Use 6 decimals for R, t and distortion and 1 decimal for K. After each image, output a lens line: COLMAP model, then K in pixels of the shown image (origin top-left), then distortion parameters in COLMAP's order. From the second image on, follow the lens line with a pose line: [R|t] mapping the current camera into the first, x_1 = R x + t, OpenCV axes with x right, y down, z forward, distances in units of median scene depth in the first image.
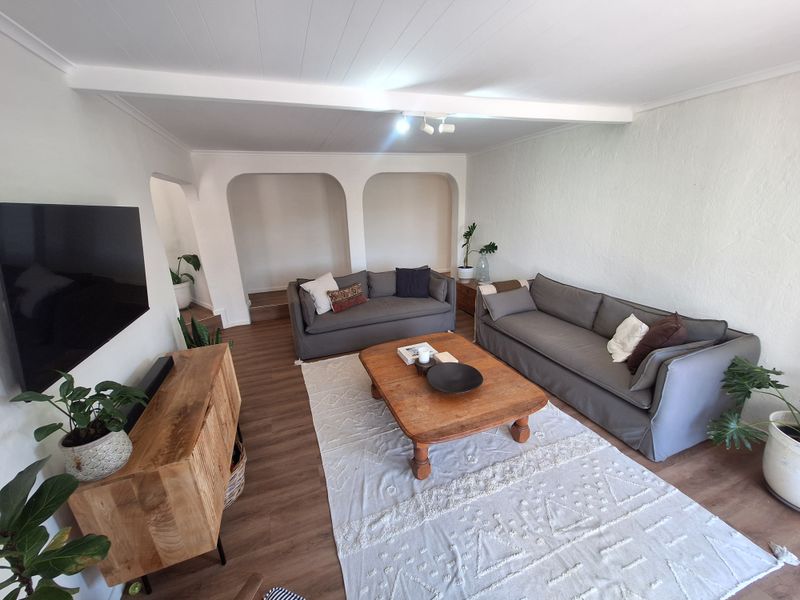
lens RADIAL K [[312.7, 0, 400.8], [0, 312.7, 302.9], [0, 0, 1]] dist [-0.000438, 0.000391]
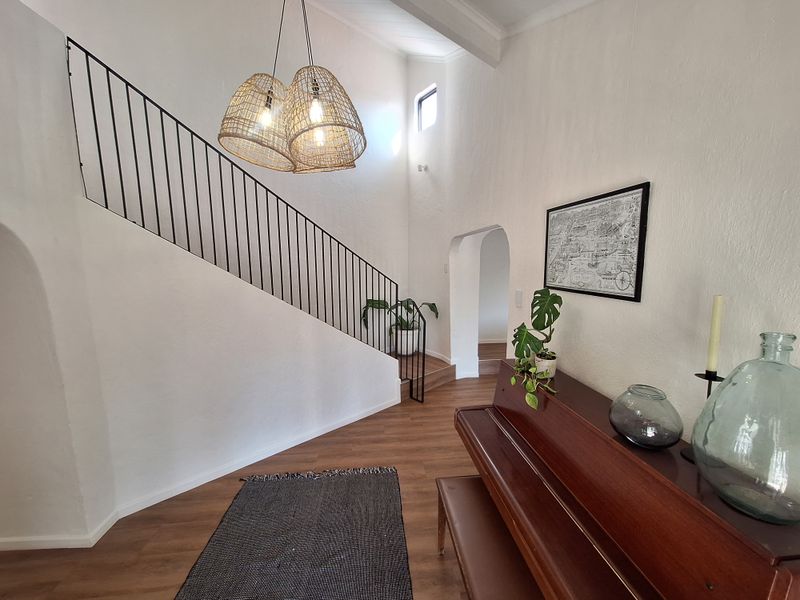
lens RADIAL K [[312.7, 0, 400.8], [0, 312.7, 302.9], [0, 0, 1]] dist [-0.000438, 0.000391]
pose [[0.964656, 0.056327, -0.257420, -0.633321], [-0.099712, 0.982274, -0.158729, 0.026189], [0.243917, 0.178787, 0.953174, -0.050088]]
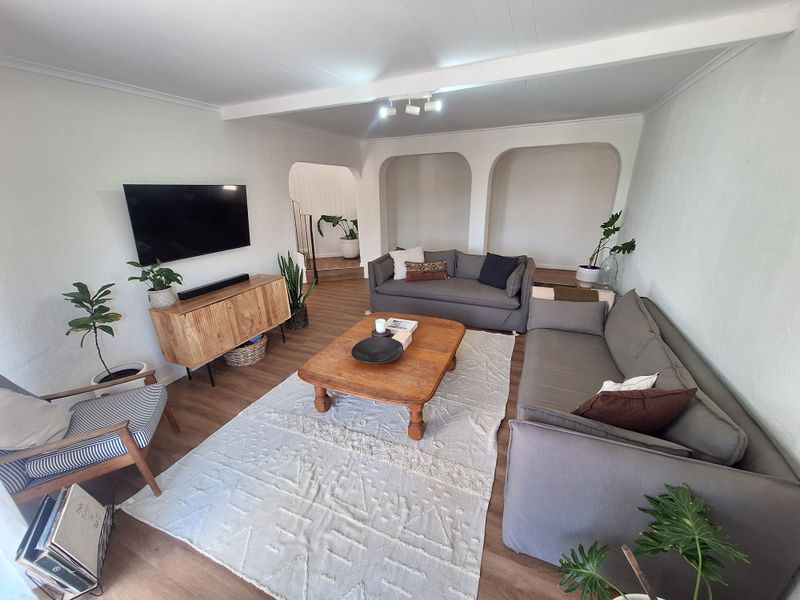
lens RADIAL K [[312.7, 0, 400.8], [0, 312.7, 302.9], [0, 0, 1]] dist [-0.000438, 0.000391]
pose [[0.720005, 0.259574, -0.643595, 0.533948], [-0.213231, 0.965298, 0.150776, -0.060390], [0.660398, 0.028675, 0.750368, 0.142883]]
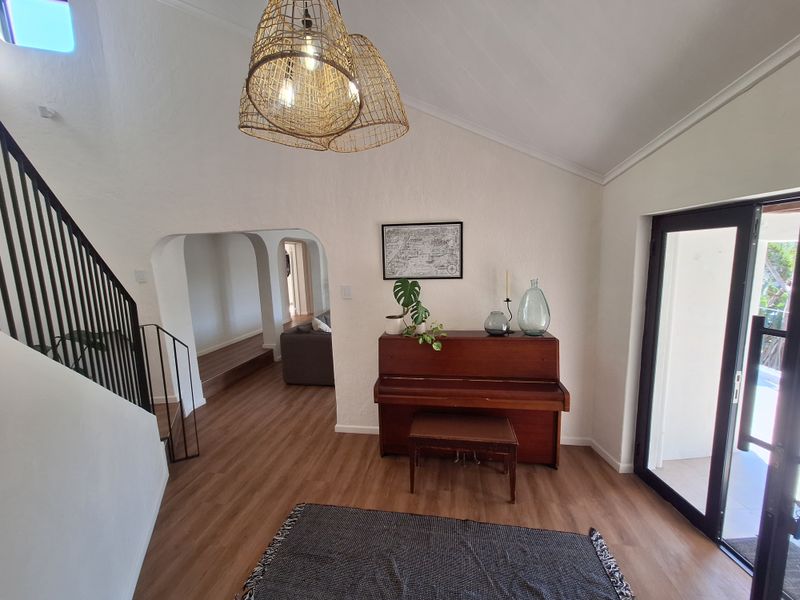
lens RADIAL K [[312.7, 0, 400.8], [0, 312.7, 302.9], [0, 0, 1]] dist [-0.000438, 0.000391]
pose [[0.504359, -0.110635, 0.856377, -1.190134], [0.275043, 0.960686, -0.037874, -0.016875], [-0.818519, 0.254643, 0.514960, 0.114567]]
